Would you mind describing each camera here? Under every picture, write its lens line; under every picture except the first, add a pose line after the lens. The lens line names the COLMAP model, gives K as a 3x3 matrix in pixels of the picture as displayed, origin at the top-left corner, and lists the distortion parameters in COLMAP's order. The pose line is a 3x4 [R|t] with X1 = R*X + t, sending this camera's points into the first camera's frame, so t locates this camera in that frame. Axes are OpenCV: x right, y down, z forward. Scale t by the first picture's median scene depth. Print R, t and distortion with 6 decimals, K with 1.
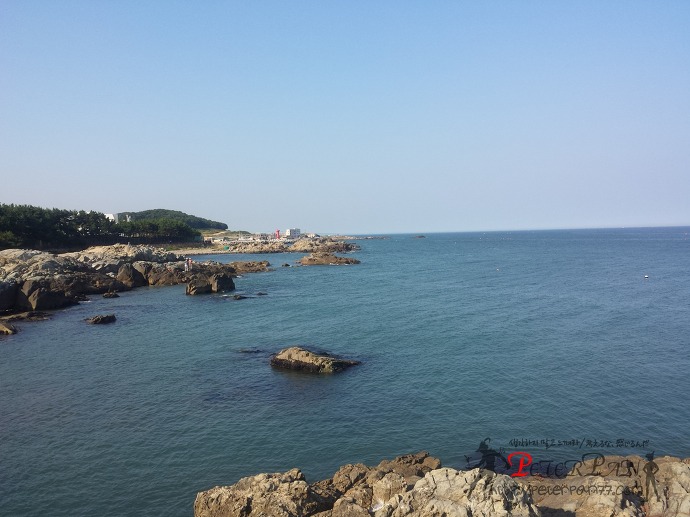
lens RADIAL K [[685.6, 0, 345.0], [0, 685.6, 258.5], [0, 0, 1]] dist [-0.002029, -0.011751]
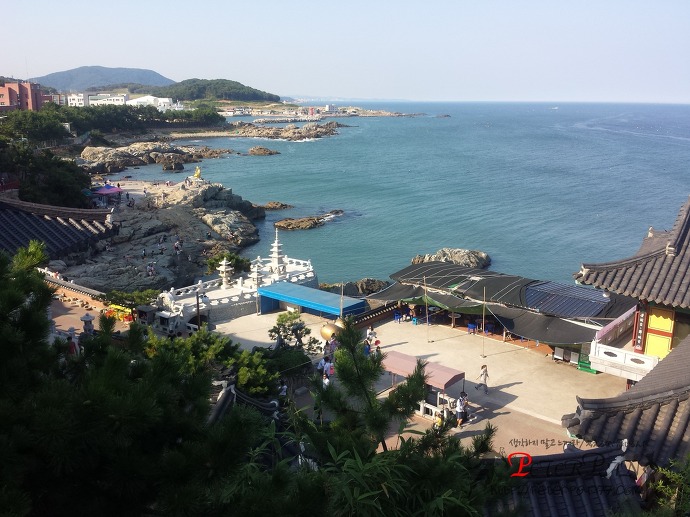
lens RADIAL K [[685.6, 0, 345.0], [0, 685.6, 258.5], [0, 0, 1]] dist [-0.002029, -0.011751]
pose [[0.993024, 0.066293, -0.097514, 0.619129], [-0.046411, 0.979983, 0.193596, -0.127591], [0.108397, -0.187719, 0.976223, -1.315285]]
